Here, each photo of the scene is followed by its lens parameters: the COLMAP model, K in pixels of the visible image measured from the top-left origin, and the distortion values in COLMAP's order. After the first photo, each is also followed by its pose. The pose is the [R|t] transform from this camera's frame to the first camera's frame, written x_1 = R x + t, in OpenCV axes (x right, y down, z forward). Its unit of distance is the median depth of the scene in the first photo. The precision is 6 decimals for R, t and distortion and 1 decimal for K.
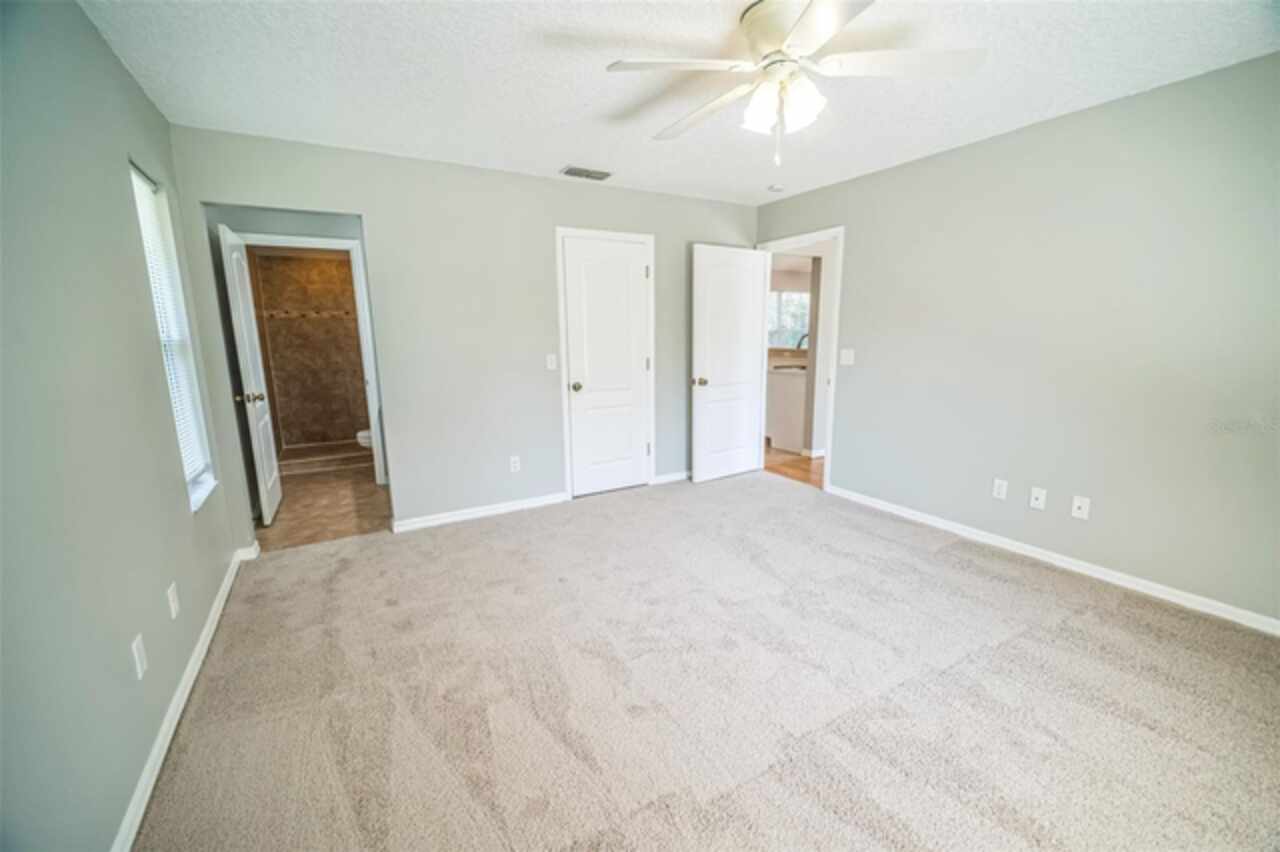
lens RADIAL K [[518.7, 0, 640.0], [0, 518.7, 426.0], [0, 0, 1]] dist [0.001924, -0.000166]
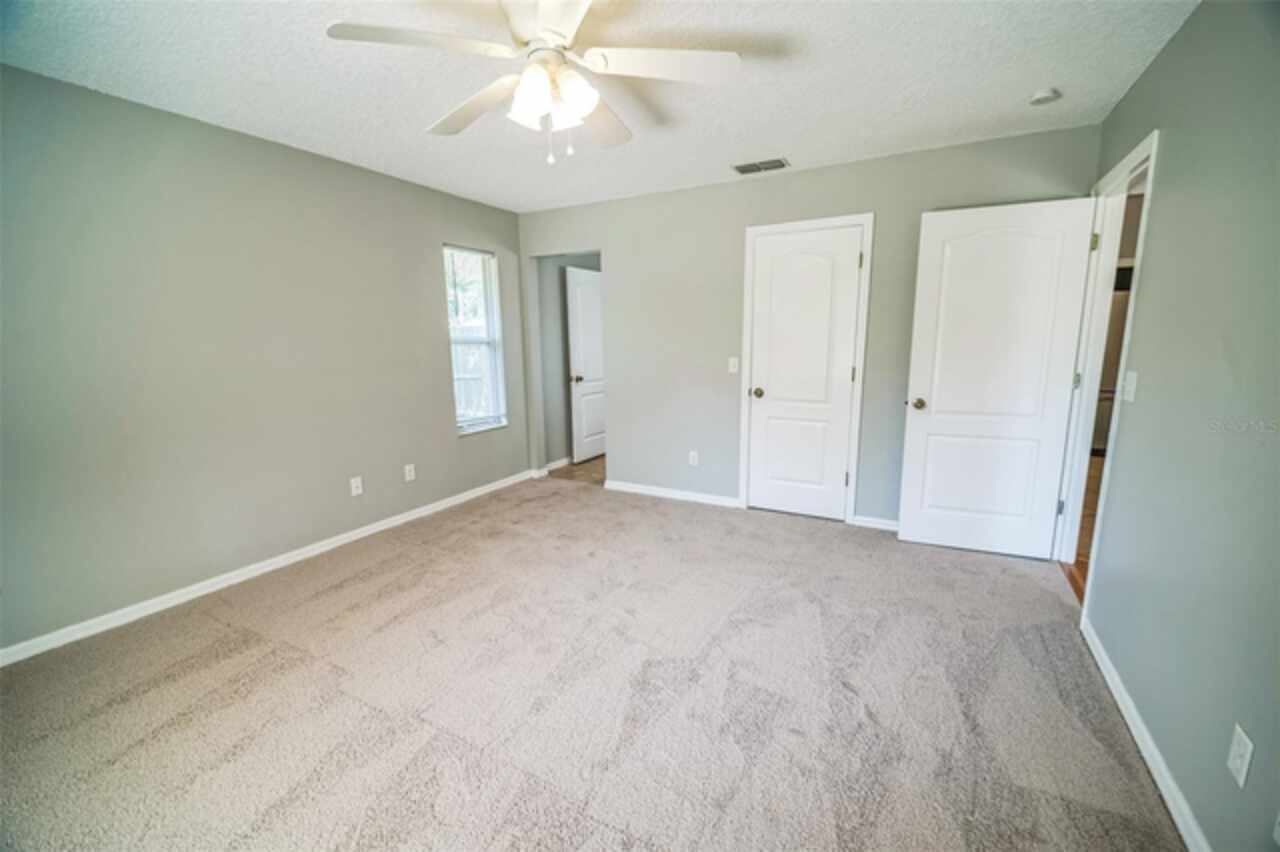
lens RADIAL K [[518.7, 0, 640.0], [0, 518.7, 426.0], [0, 0, 1]] dist [0.001924, -0.000166]
pose [[0.525969, 0.152584, -0.836705, 0.601420], [-0.148305, 0.985158, 0.086429, -0.069938], [0.837474, 0.078629, 0.540791, 0.329227]]
